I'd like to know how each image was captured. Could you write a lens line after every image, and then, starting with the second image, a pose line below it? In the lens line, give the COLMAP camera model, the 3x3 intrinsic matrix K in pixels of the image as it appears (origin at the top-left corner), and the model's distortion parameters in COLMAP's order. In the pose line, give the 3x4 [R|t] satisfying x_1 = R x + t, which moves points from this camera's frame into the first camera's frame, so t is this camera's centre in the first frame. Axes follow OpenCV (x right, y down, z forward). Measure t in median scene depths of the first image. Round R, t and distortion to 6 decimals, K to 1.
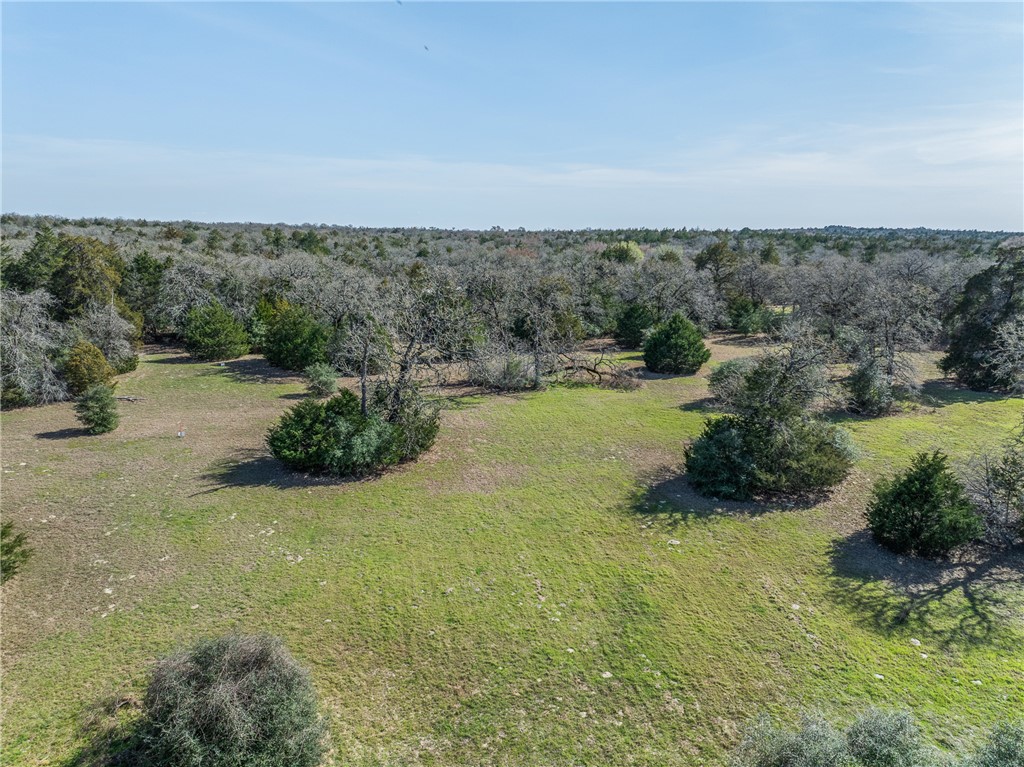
lens RADIAL K [[709.4, 0, 512.0], [0, 709.4, 383.5], [0, 0, 1]] dist [-0.044041, -0.001340]
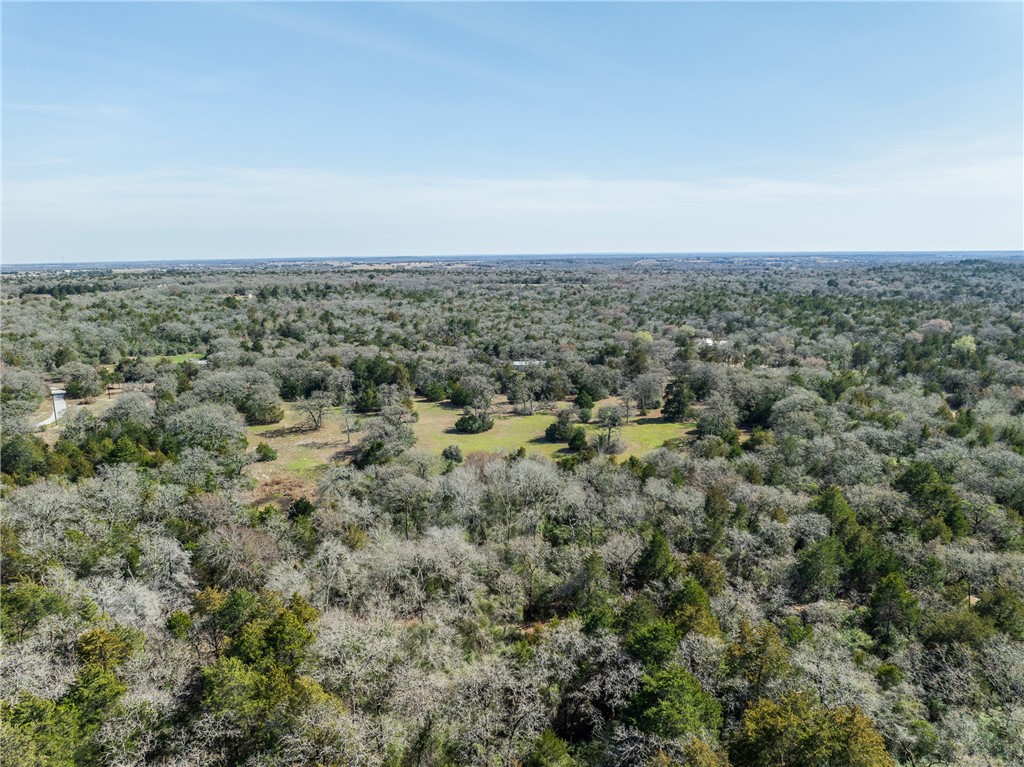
lens RADIAL K [[709.4, 0, 512.0], [0, 709.4, 383.5], [0, 0, 1]] dist [-0.044041, -0.001340]
pose [[0.975394, 0.027458, -0.218750, 0.836973], [-0.032666, 0.999262, -0.020227, -0.086414], [0.218033, 0.026875, 0.975571, -2.818379]]
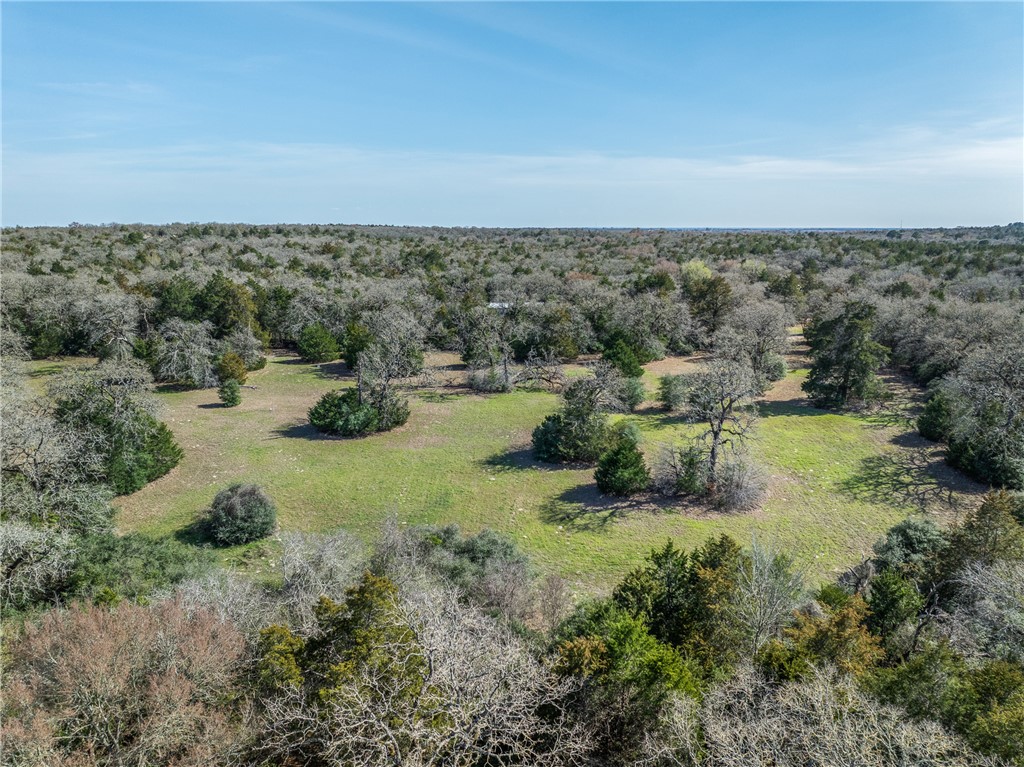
lens RADIAL K [[709.4, 0, 512.0], [0, 709.4, 383.5], [0, 0, 1]] dist [-0.044041, -0.001340]
pose [[0.974334, 0.041310, -0.221285, 0.474464], [-0.039292, 0.999136, 0.013517, -0.037660], [0.221652, -0.004475, 0.975115, -0.558802]]
